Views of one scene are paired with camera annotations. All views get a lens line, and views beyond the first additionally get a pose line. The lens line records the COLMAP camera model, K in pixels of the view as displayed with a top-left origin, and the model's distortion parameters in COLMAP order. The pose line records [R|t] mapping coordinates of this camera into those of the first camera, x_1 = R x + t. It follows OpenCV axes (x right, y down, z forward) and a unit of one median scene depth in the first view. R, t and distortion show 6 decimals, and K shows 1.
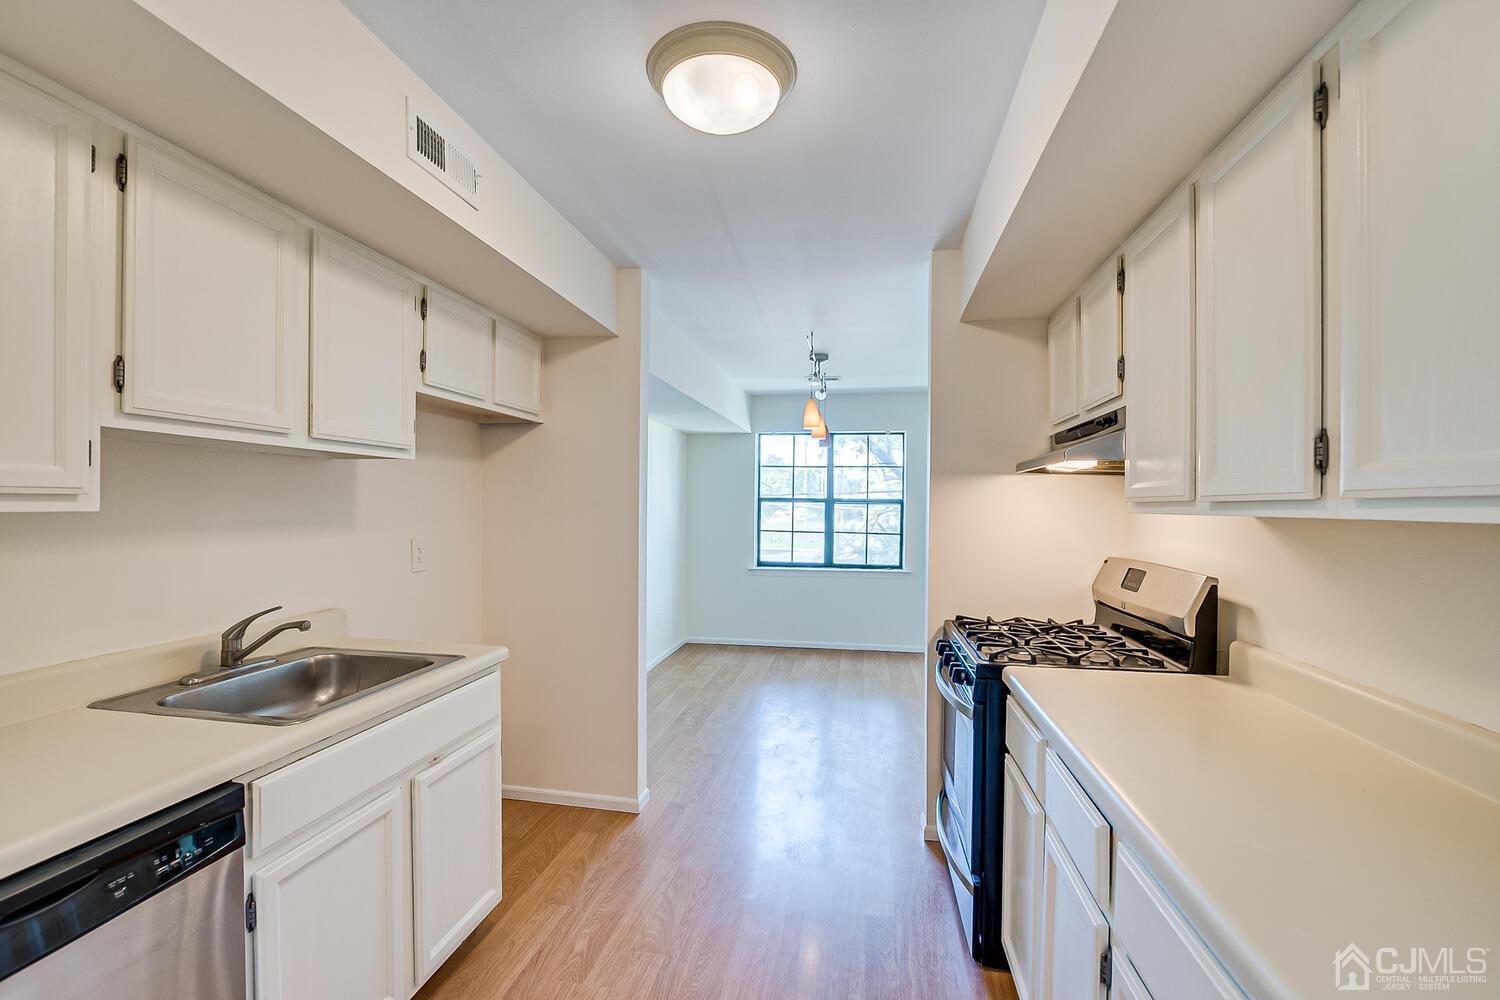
lens RADIAL K [[661.6, 0, 745.9], [0, 661.6, 508.9], [0, 0, 1]] dist [-0.019701, 0.000636]
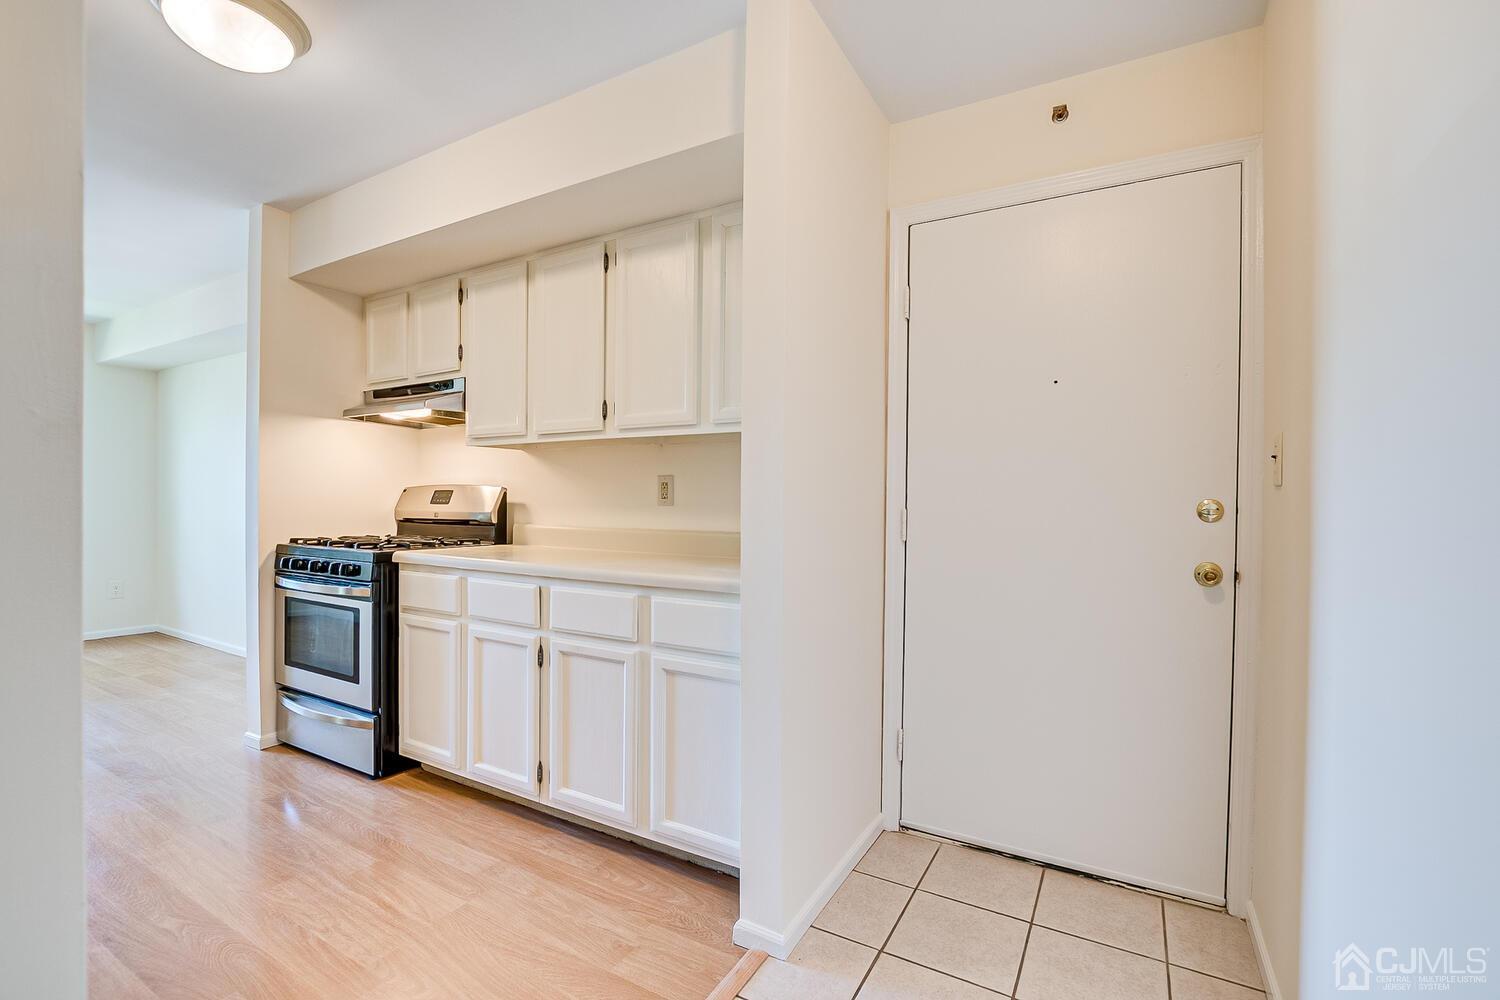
lens RADIAL K [[661.6, 0, 745.9], [0, 661.6, 508.9], [0, 0, 1]] dist [-0.019701, 0.000636]
pose [[0.339013, -0.011079, 0.940716, -0.488220], [-0.002986, 0.999913, 0.012852, 0.097724], [-0.940777, -0.007166, 0.338950, -0.119031]]
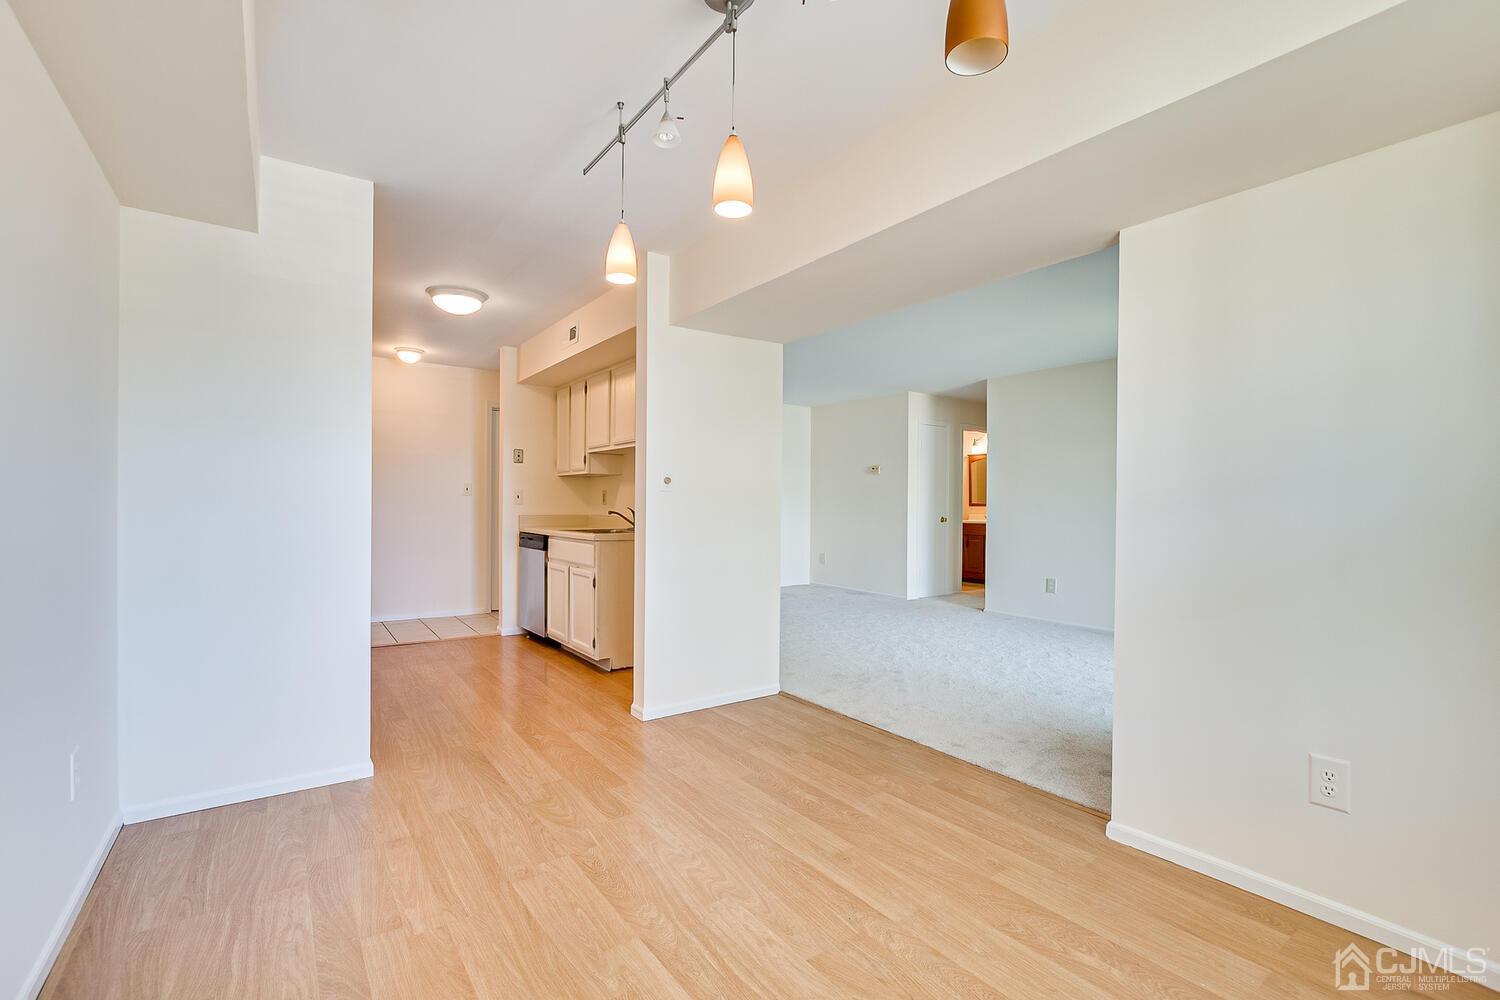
lens RADIAL K [[661.6, 0, 745.9], [0, 661.6, 508.9], [0, 0, 1]] dist [-0.019701, 0.000636]
pose [[-0.696345, -0.009586, -0.717643, 0.638443], [-0.019992, 0.999782, 0.006044, 0.089268], [0.717429, 0.018556, -0.696385, 2.266143]]
